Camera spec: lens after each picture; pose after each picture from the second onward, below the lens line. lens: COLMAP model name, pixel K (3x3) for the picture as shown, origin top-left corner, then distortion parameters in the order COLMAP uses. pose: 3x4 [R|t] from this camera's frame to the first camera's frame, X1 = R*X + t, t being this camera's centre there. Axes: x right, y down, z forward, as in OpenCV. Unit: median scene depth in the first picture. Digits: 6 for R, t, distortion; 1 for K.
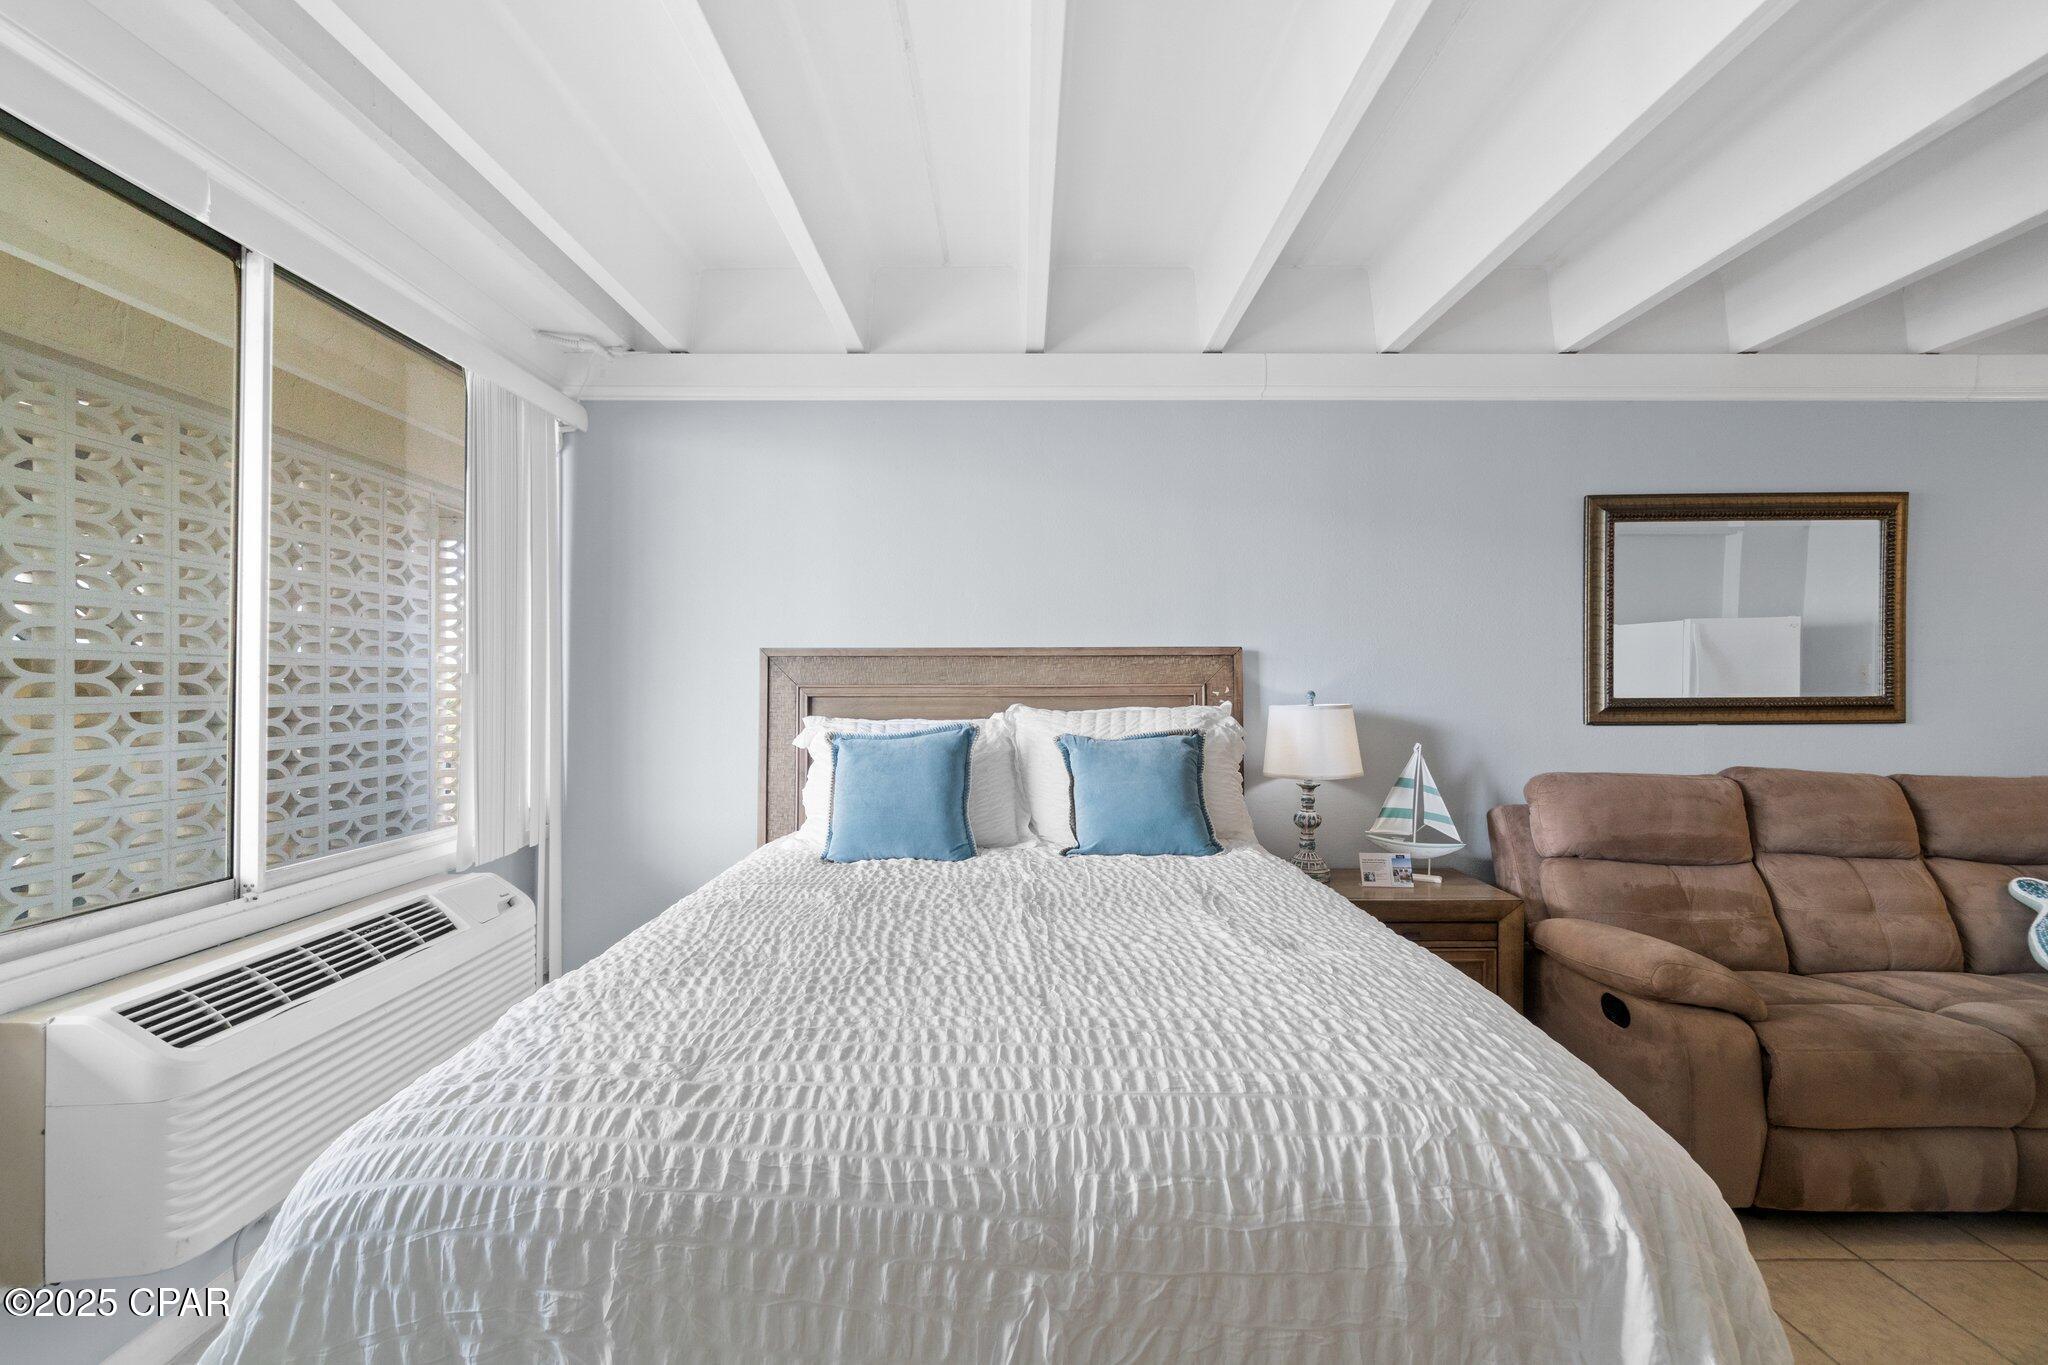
lens RADIAL K [[884.7, 0, 1024.0], [0, 884.7, 682.5], [0, 0, 1]] dist [-0.001913, -0.000129]
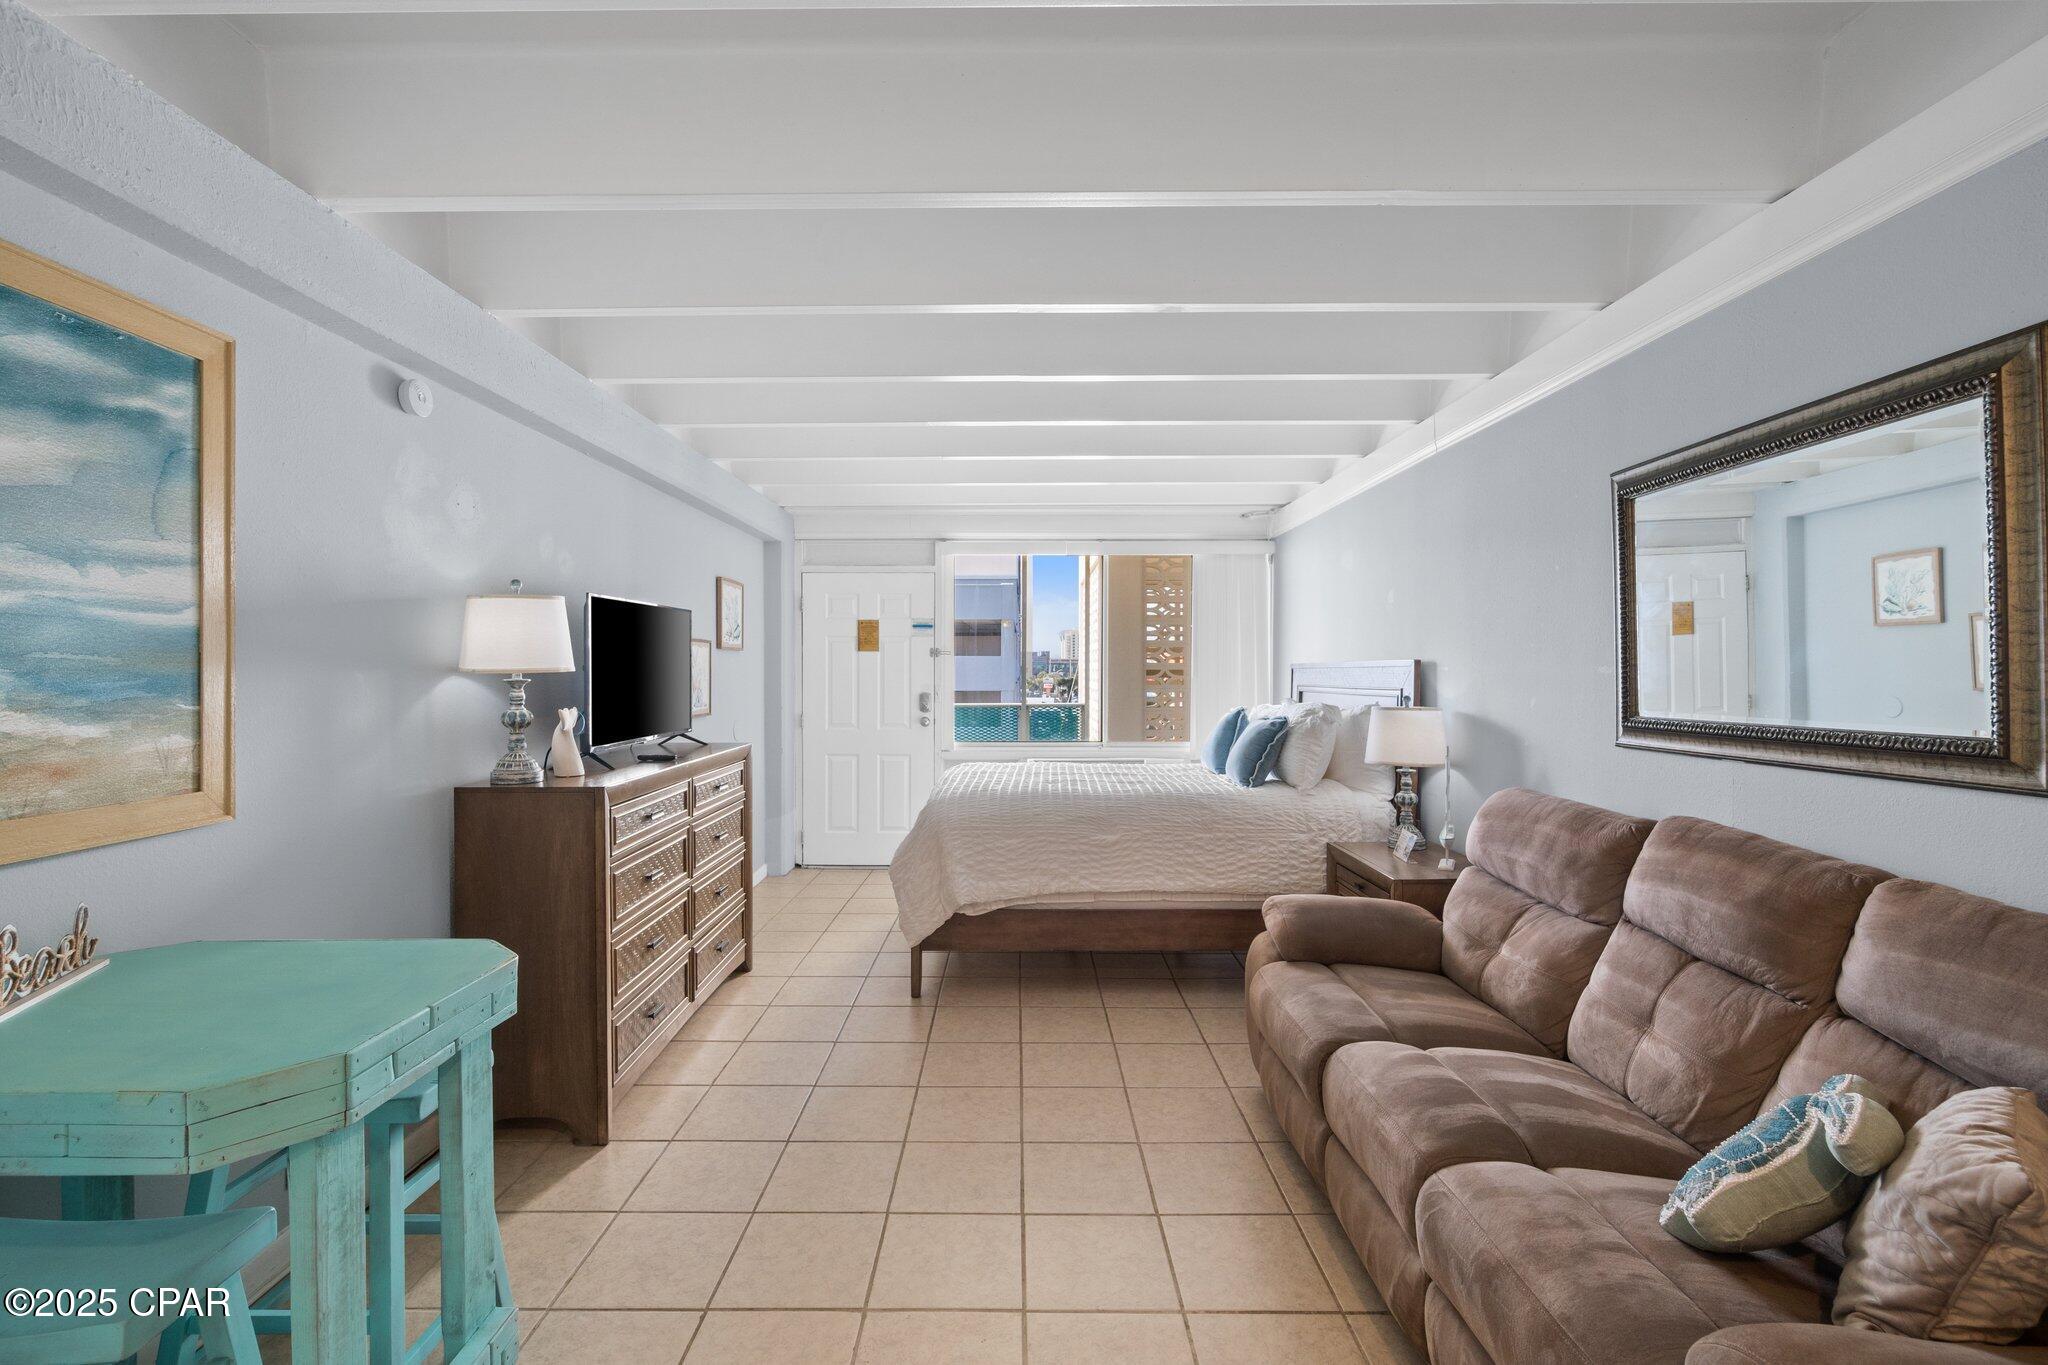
lens RADIAL K [[917.3, 0, 1006.5], [0, 917.3, 673.3], [0, 0, 1]] dist [-0.000378, -0.000102]
pose [[-0.010020, 0.002715, -0.999946, 1.609251], [0.004930, 0.999984, 0.002666, -0.028446], [0.999938, -0.004903, -0.010033, 0.466336]]
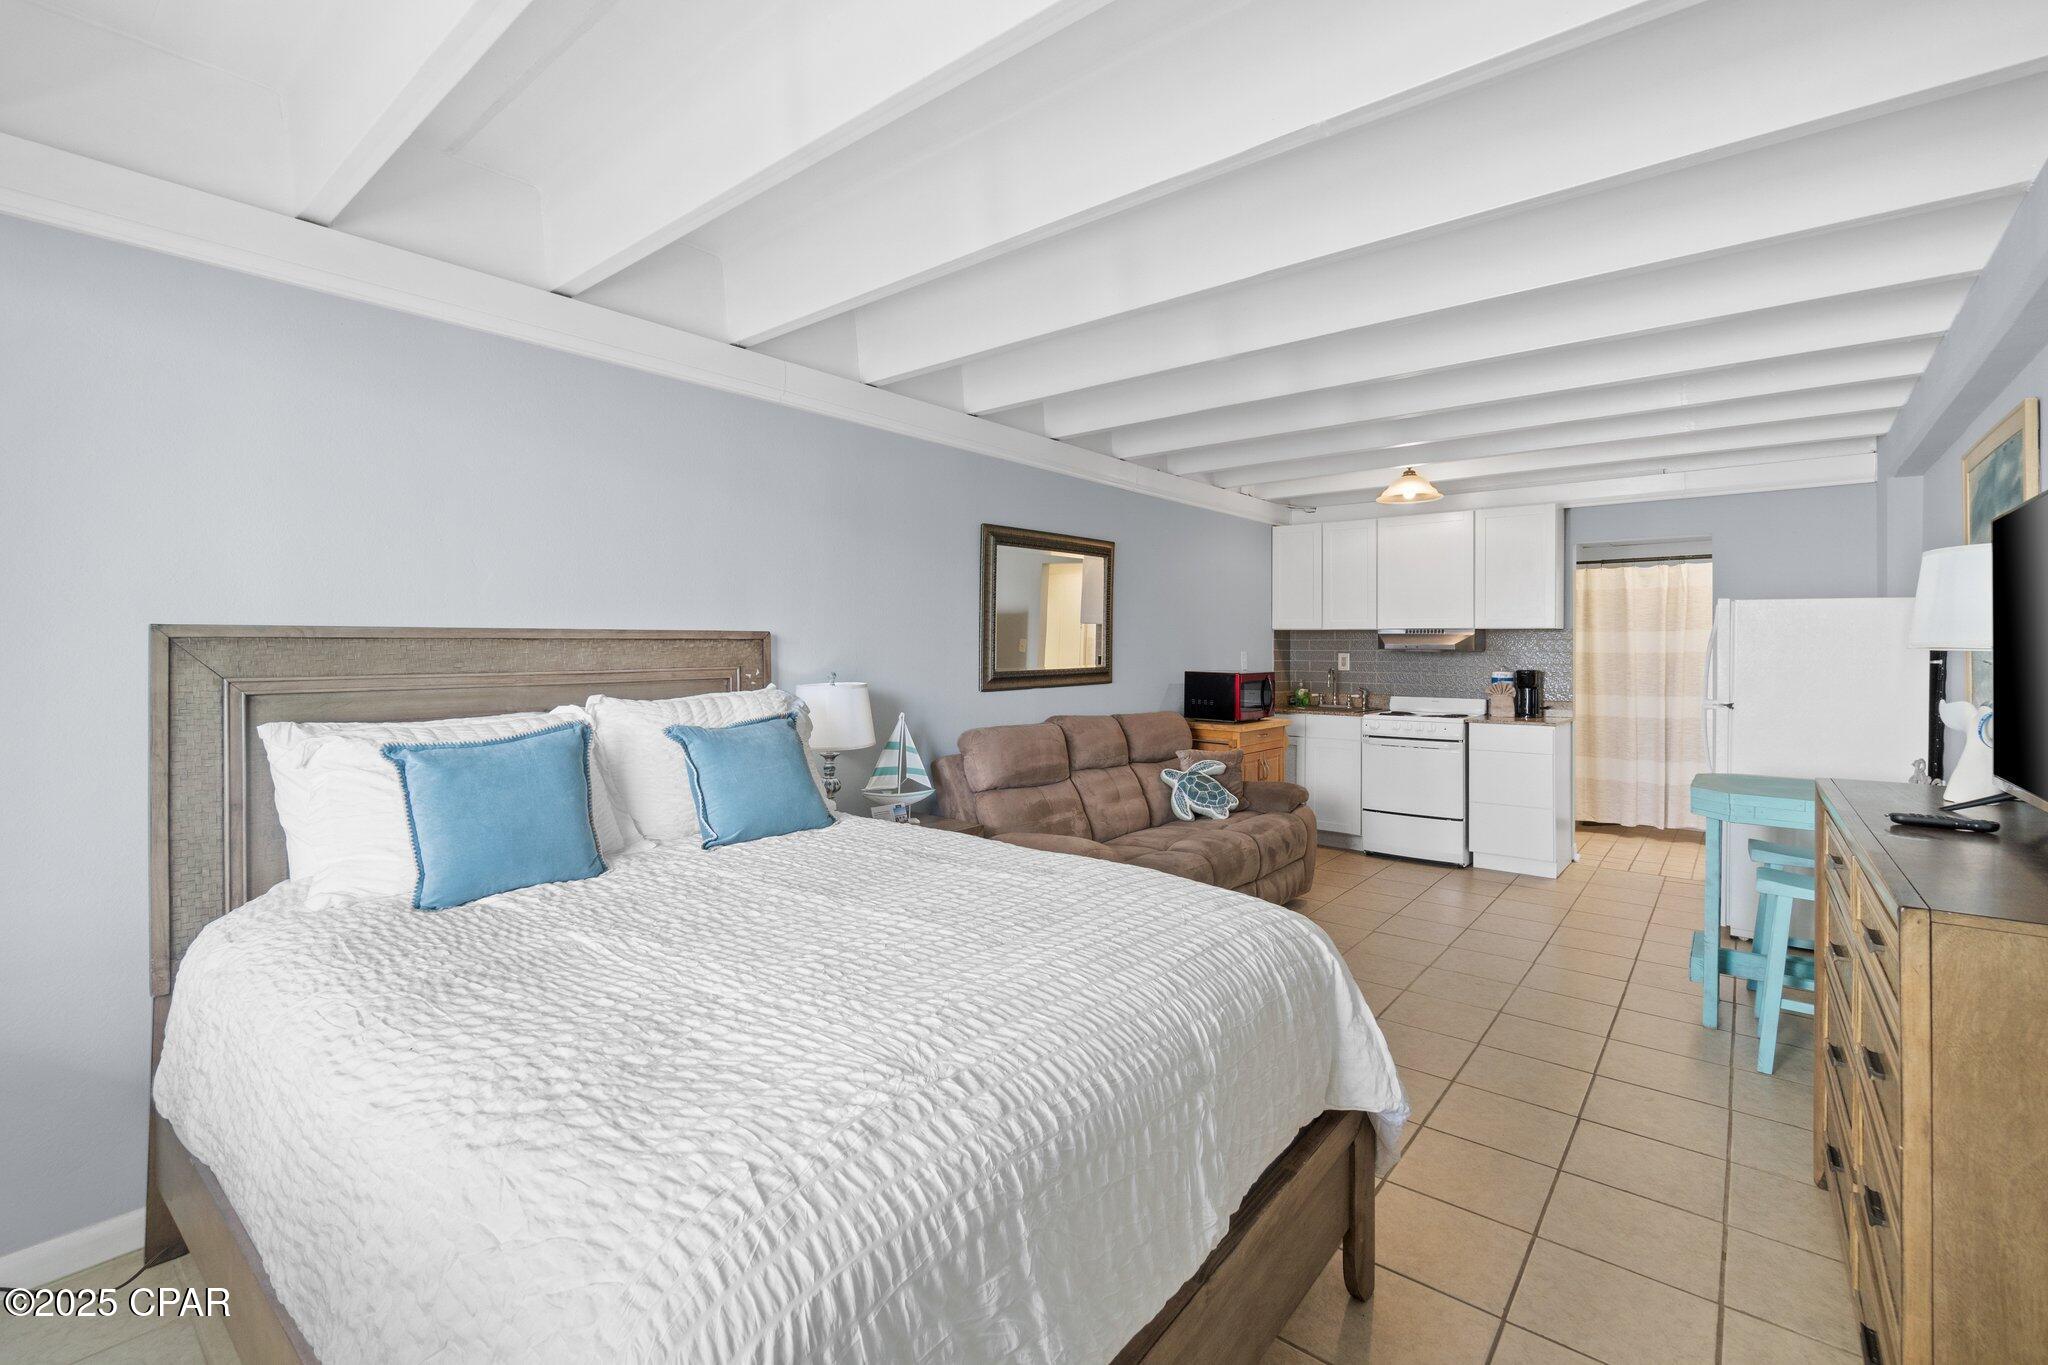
lens RADIAL K [[892.2, 0, 1024.3], [0, 892.2, 643.7], [0, 0, 1]] dist [-0.000632, -0.000026]
pose [[0.634627, 0.002483, 0.772815, -0.412814], [-0.005012, 0.999987, 0.000903, -0.029549], [-0.772802, -0.004447, 0.634631, 0.082550]]
